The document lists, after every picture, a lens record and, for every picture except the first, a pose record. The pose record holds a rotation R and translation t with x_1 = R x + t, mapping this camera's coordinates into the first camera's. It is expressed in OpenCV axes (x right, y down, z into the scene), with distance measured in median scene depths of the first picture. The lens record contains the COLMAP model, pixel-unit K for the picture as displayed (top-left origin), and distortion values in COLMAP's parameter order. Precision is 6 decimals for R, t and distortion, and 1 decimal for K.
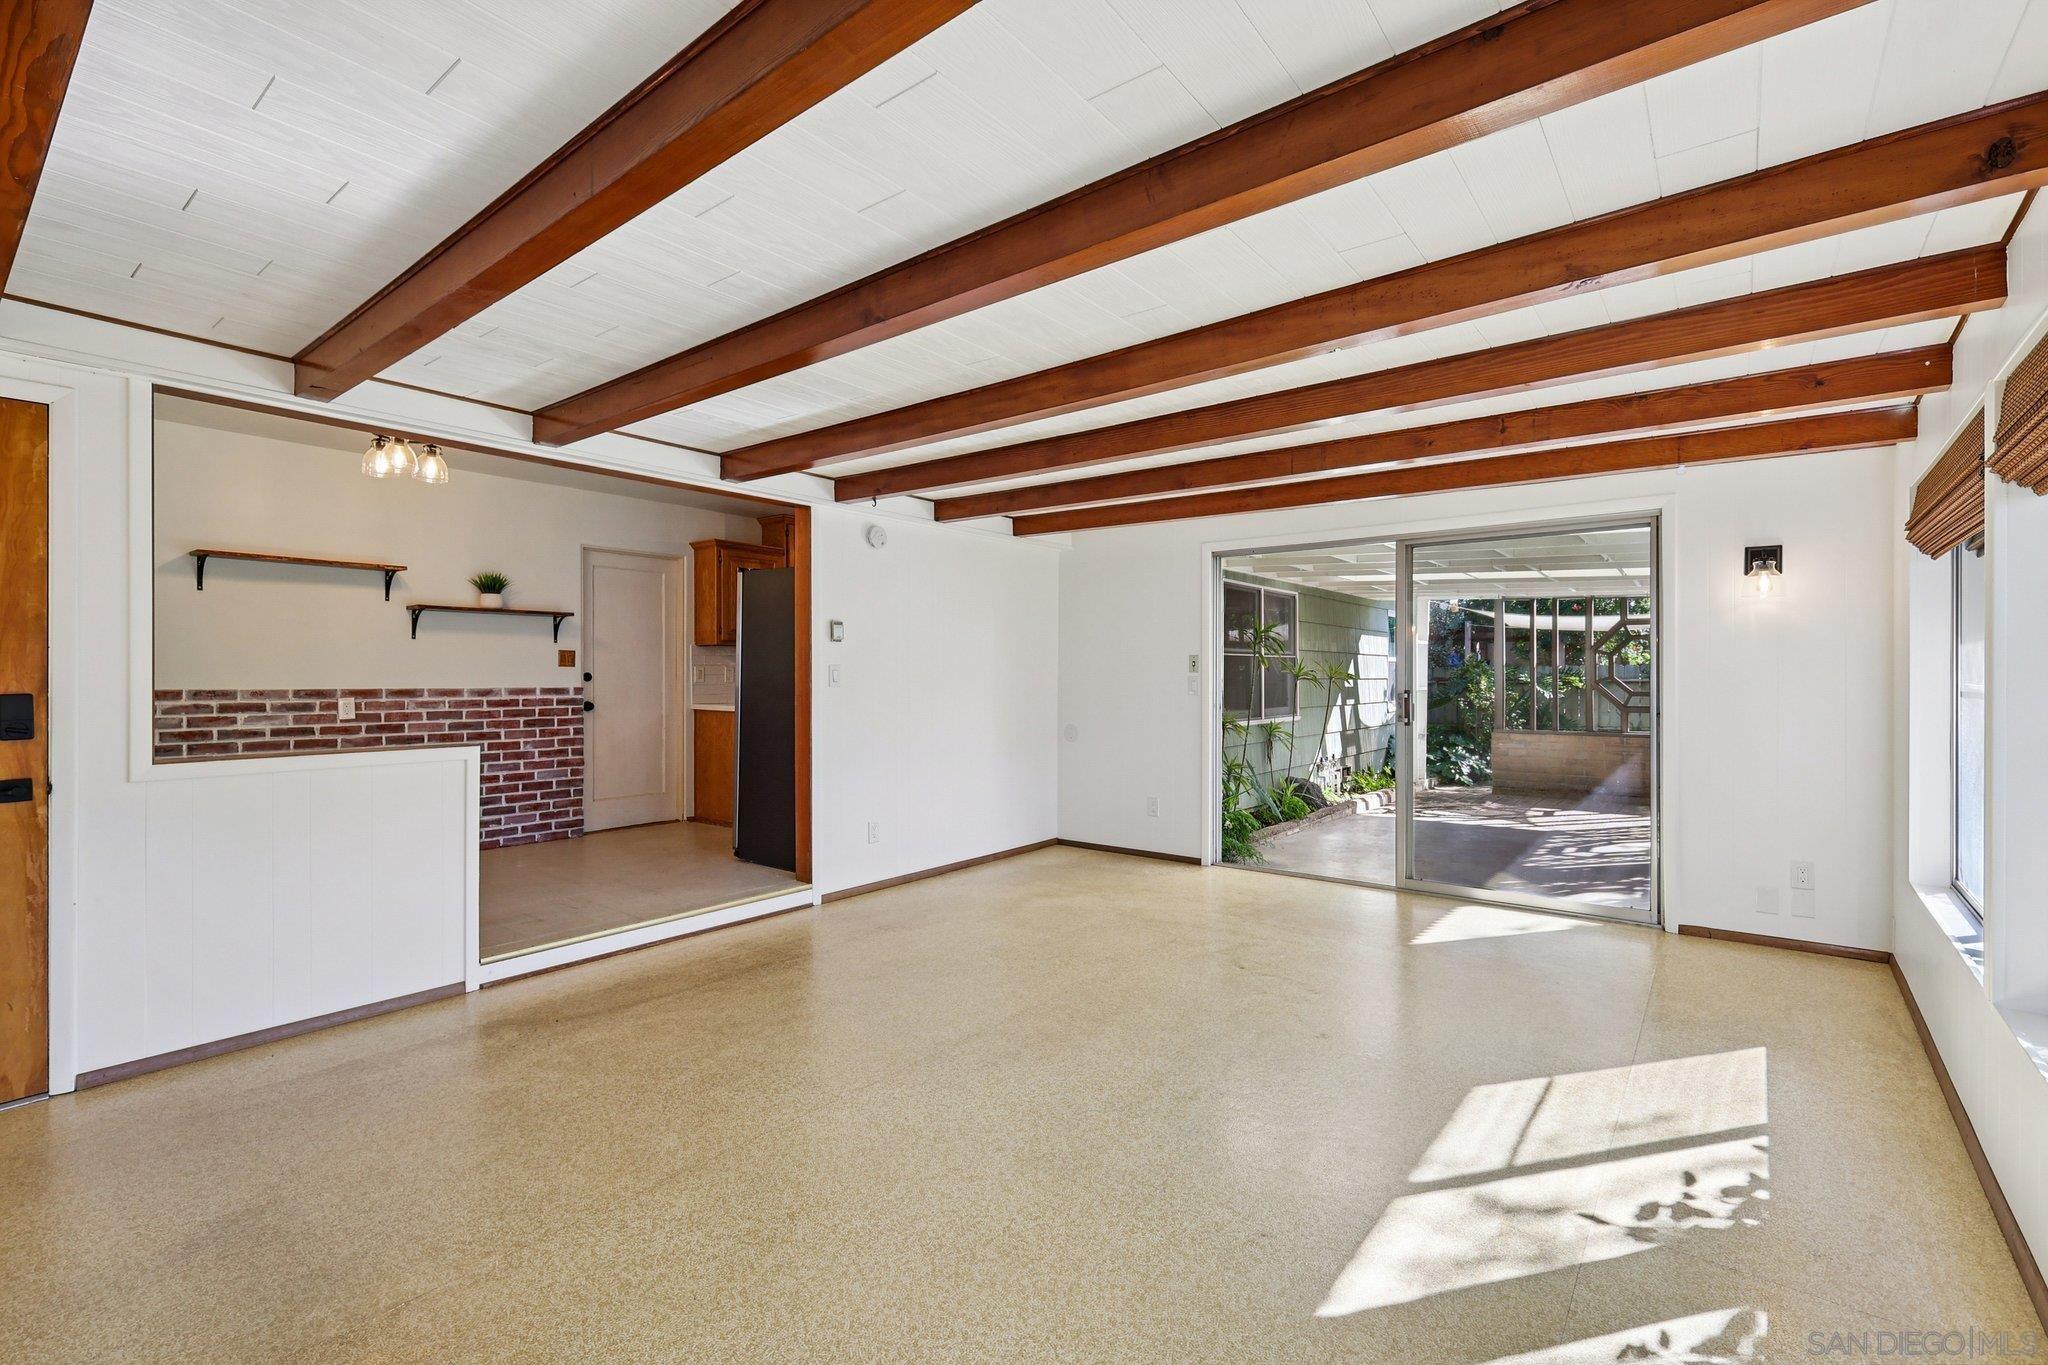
lens RADIAL K [[891.2, 0, 1032.6], [0, 891.2, 678.0], [0, 0, 1]] dist [0.003828, -0.000168]
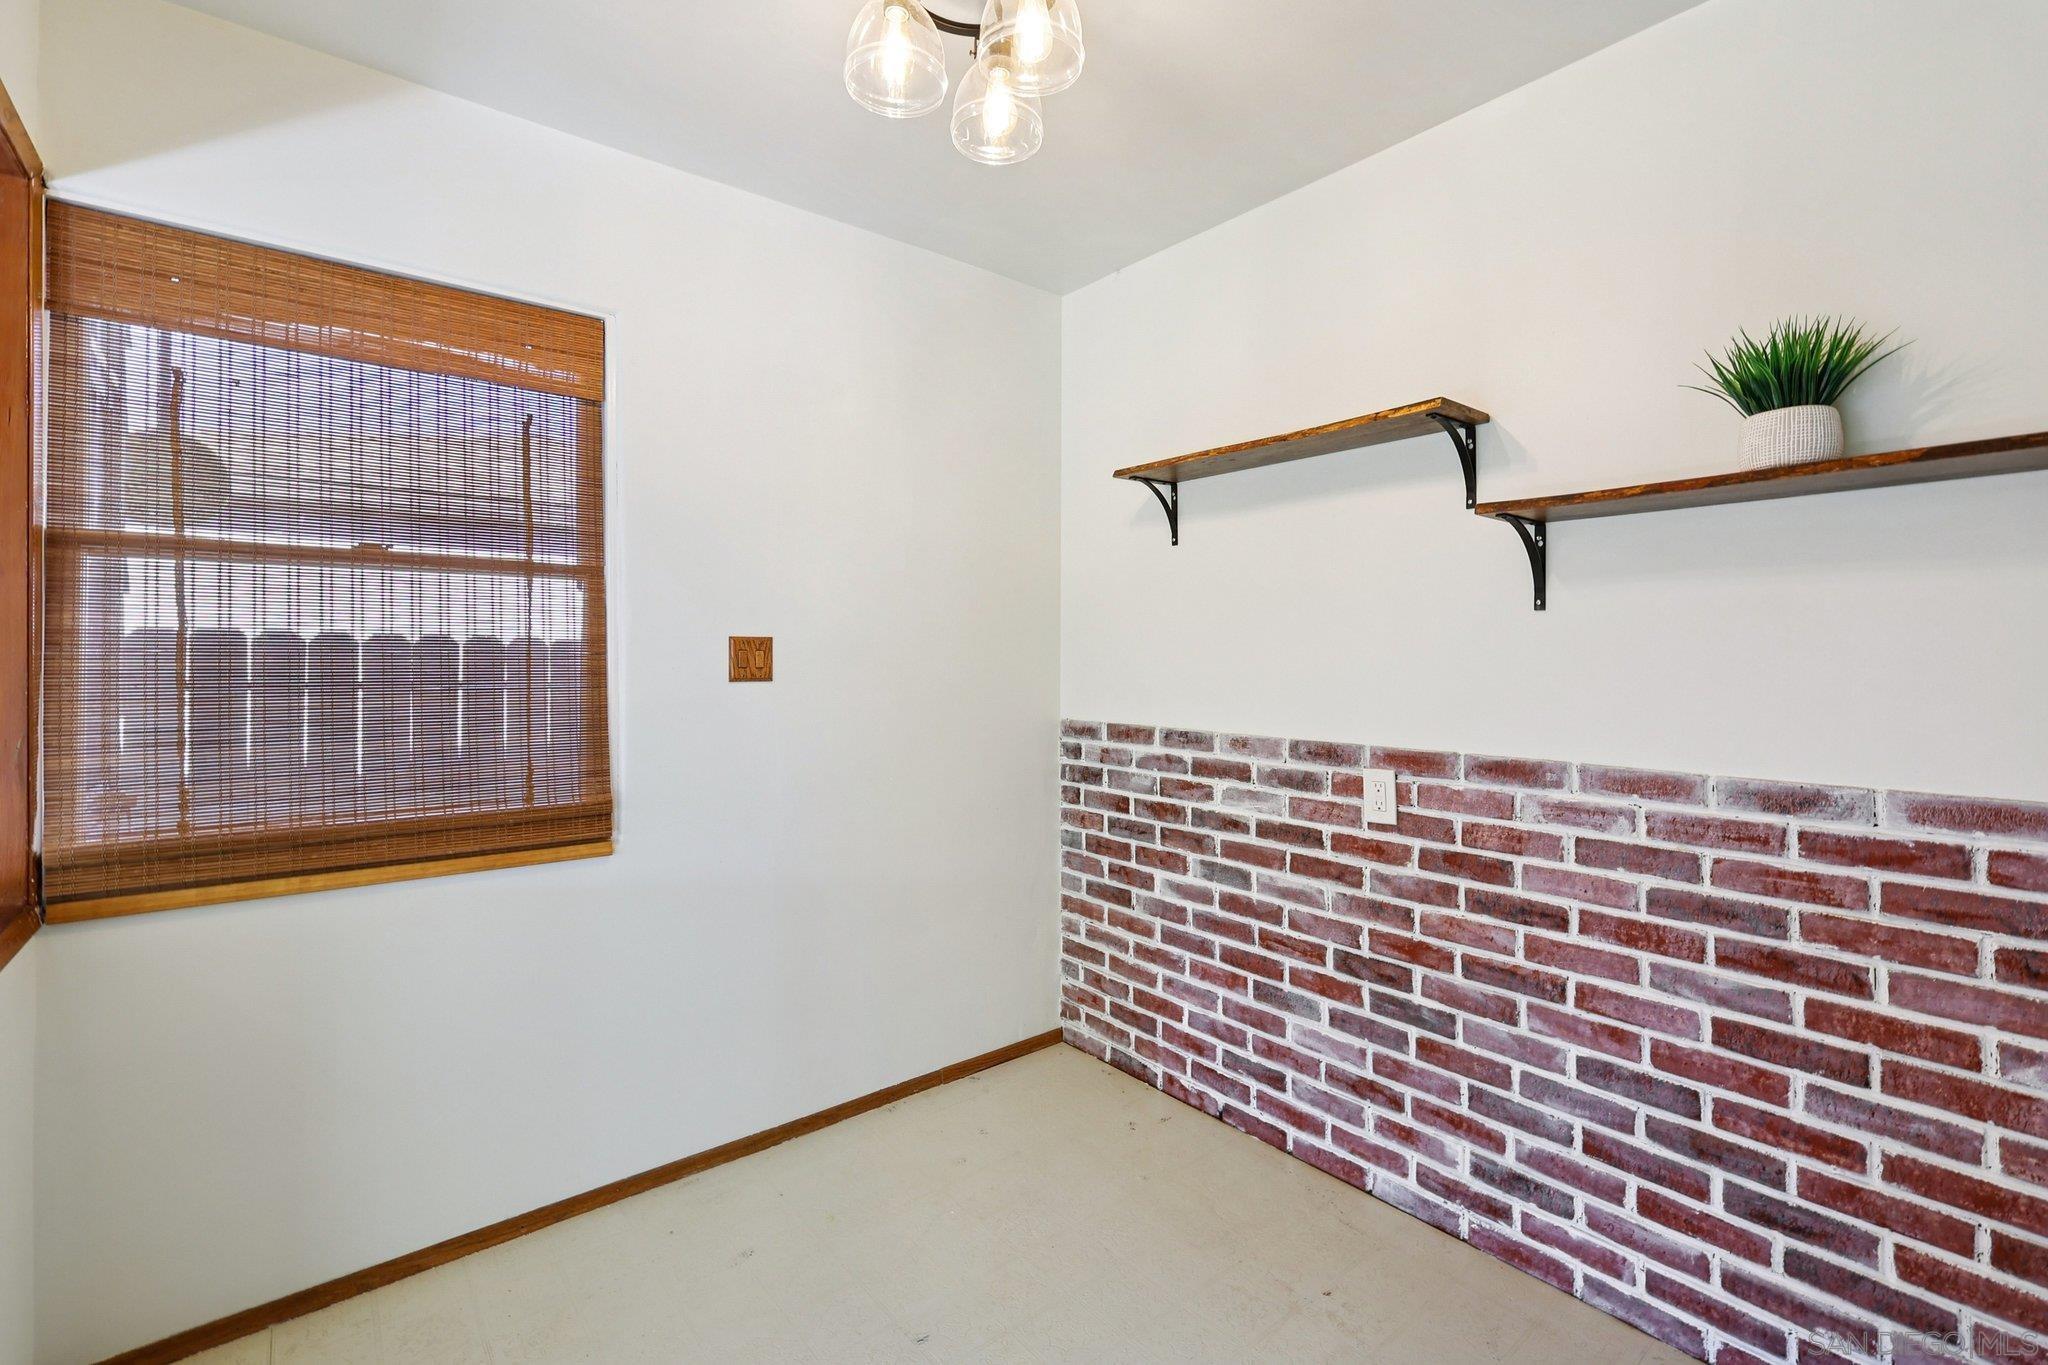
lens RADIAL K [[891.2, 0, 1040.6], [0, 891.2, 657.0], [0, 0, 1]] dist [0.003828, -0.000168]
pose [[-0.222702, -0.001753, -0.974885, -0.332817], [-0.003788, 0.999992, -0.000933, -0.025403], [0.974879, 0.003485, -0.222707, 0.898924]]
